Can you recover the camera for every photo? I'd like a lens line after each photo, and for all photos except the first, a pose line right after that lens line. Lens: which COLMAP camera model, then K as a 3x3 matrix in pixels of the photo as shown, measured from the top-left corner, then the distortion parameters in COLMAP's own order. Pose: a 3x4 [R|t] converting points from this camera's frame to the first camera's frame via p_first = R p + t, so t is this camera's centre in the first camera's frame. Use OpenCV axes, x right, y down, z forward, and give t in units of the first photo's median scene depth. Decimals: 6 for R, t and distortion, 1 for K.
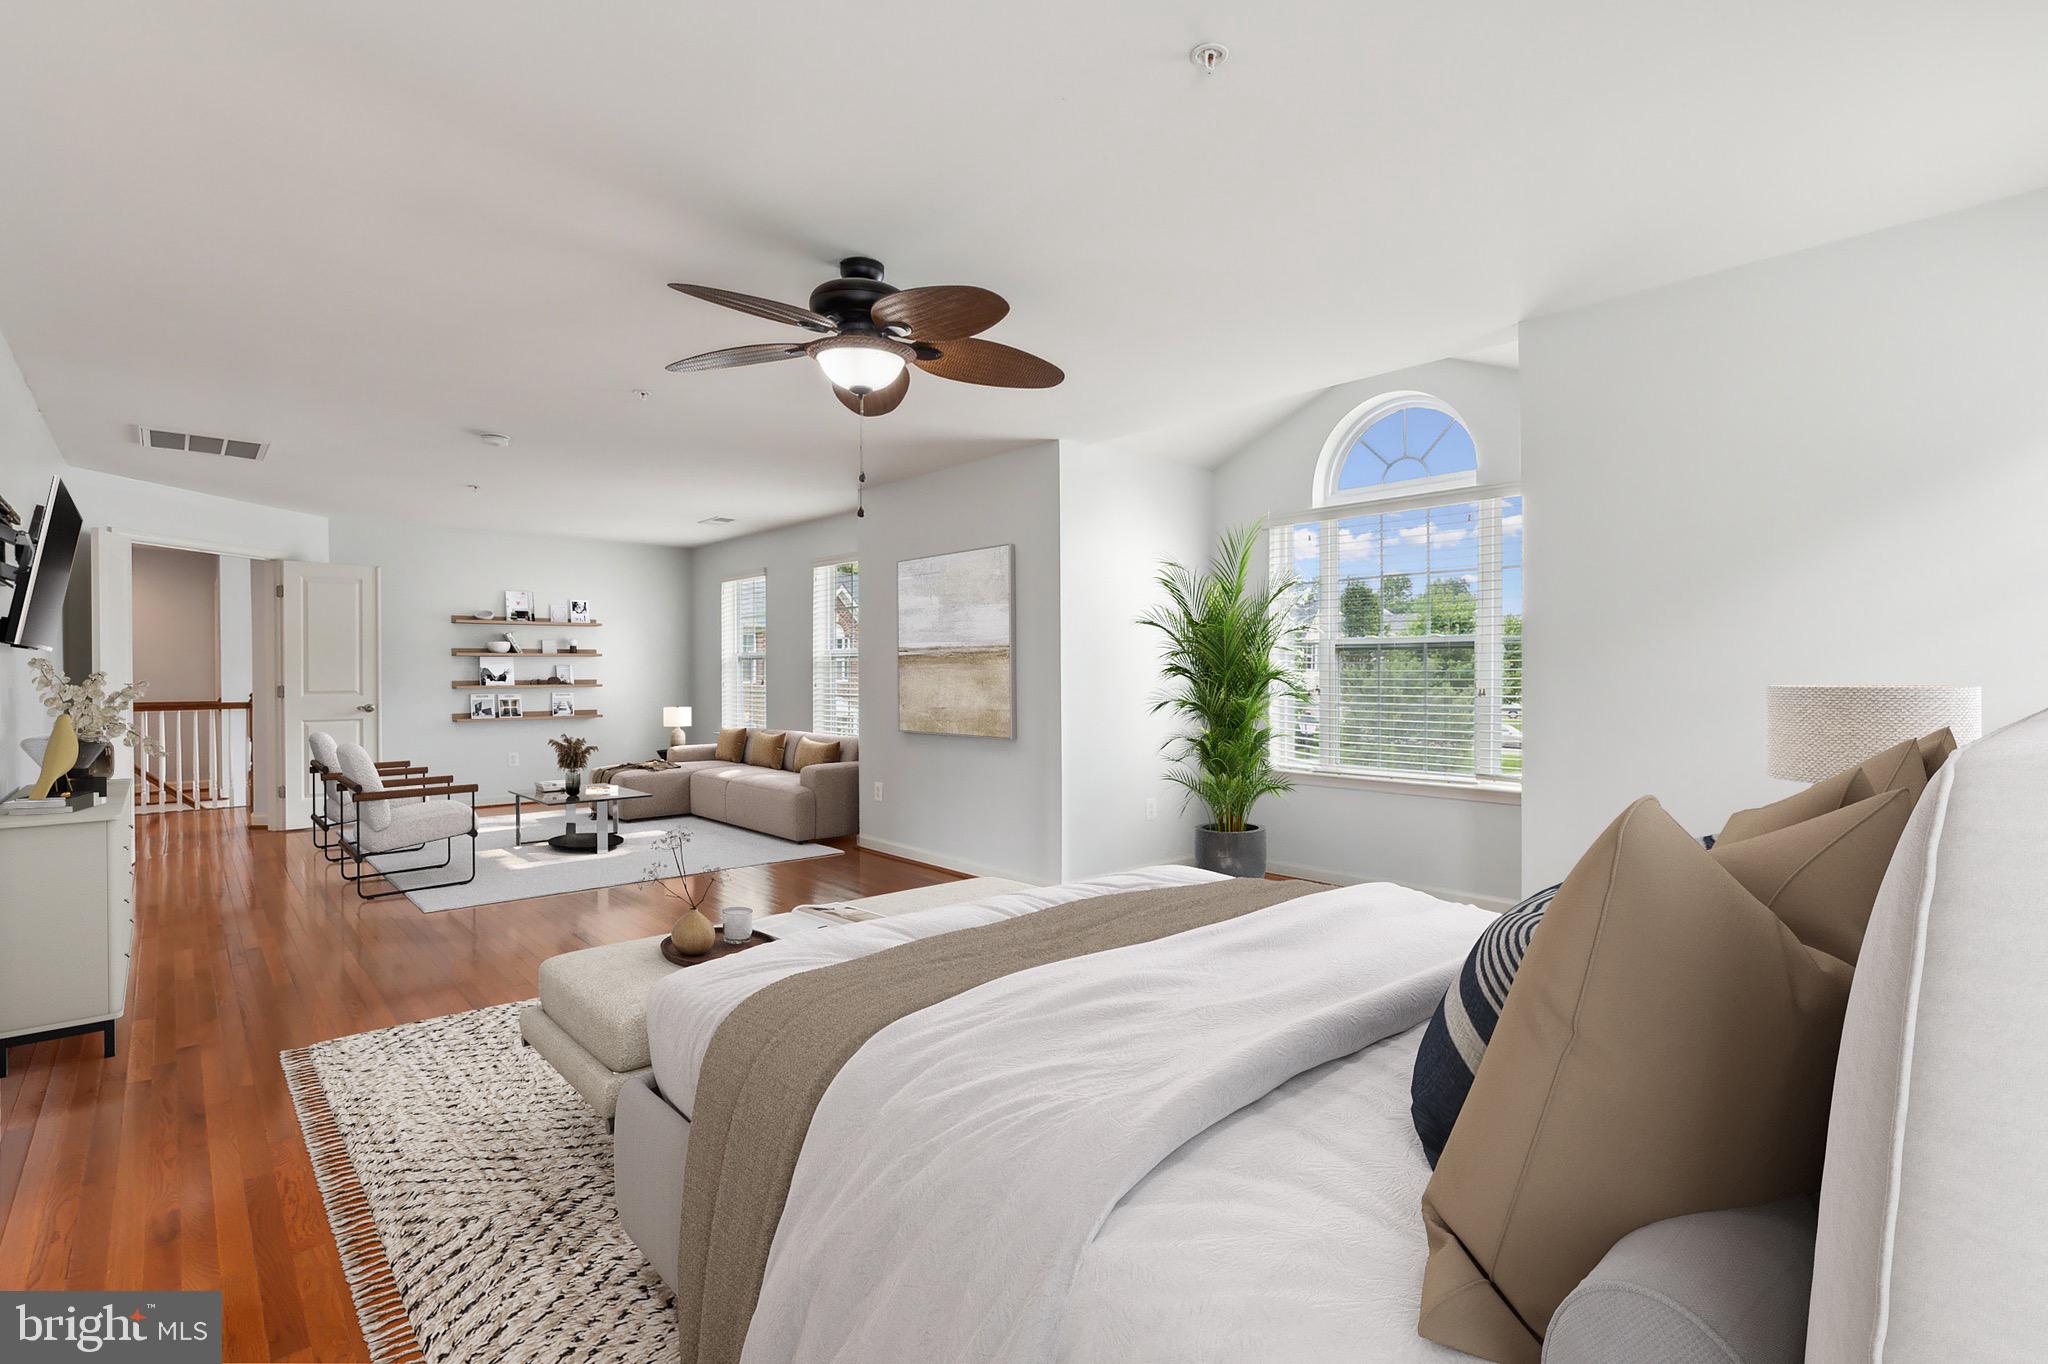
lens RADIAL K [[963.7, 0, 1015.5], [0, 963.7, 684.5], [0, 0, 1]] dist [-0.003460, 0.001432]
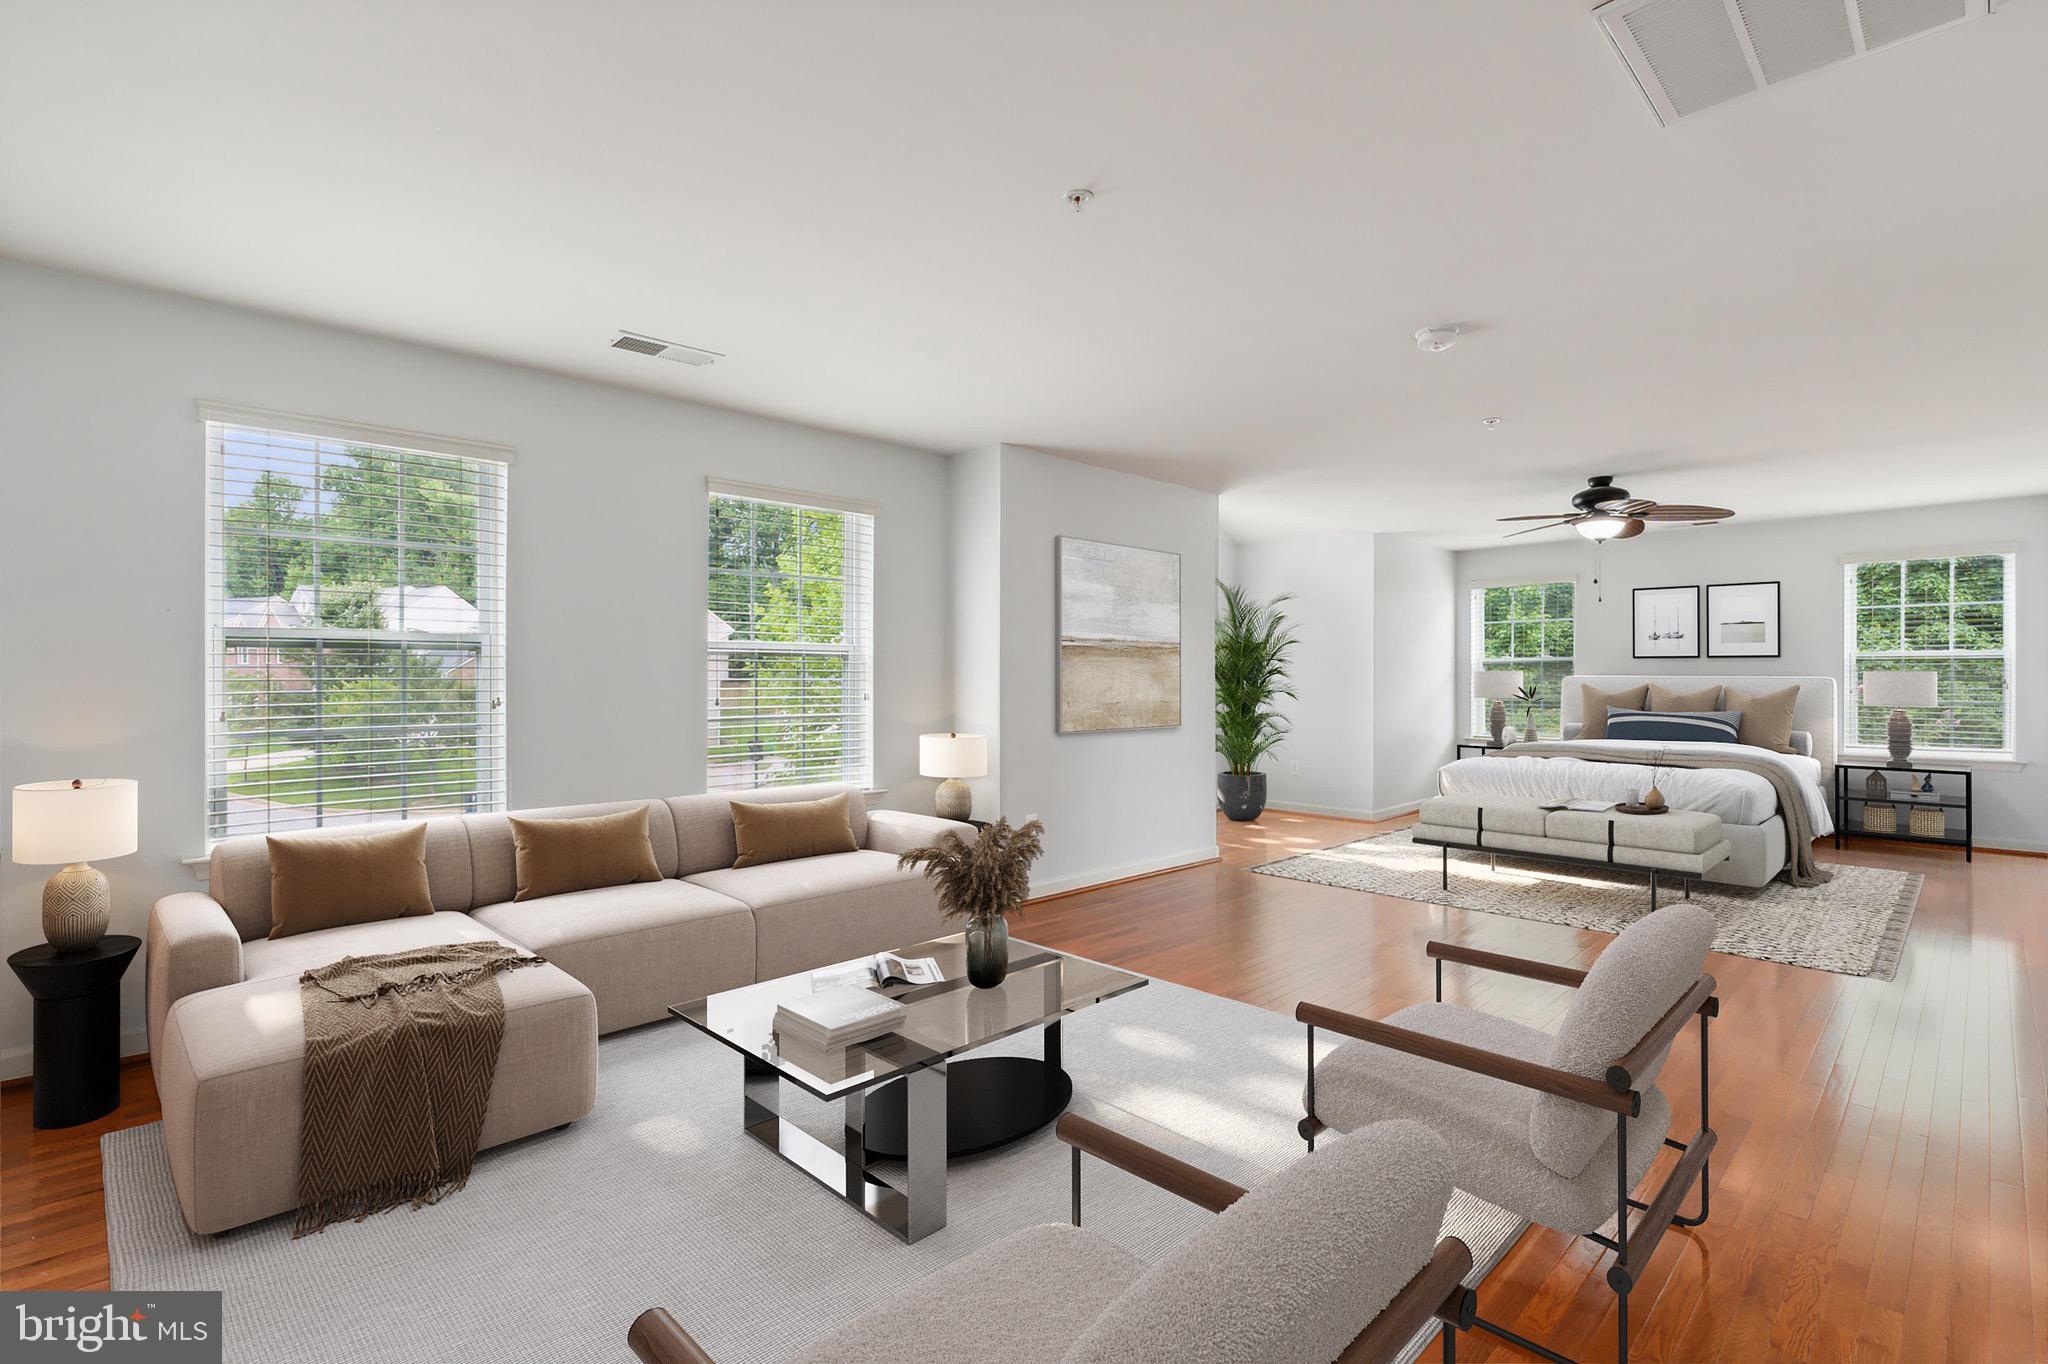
lens RADIAL K [[963.7, 0, 1036.0], [0, 963.7, 670.0], [0, 0, 1]] dist [-0.003460, 0.001432]
pose [[-0.054466, 0.006357, 0.998495, -1.065136], [0.001048, 0.999980, -0.006309, -0.002551], [-0.998515, 0.000703, -0.054471, 1.163192]]
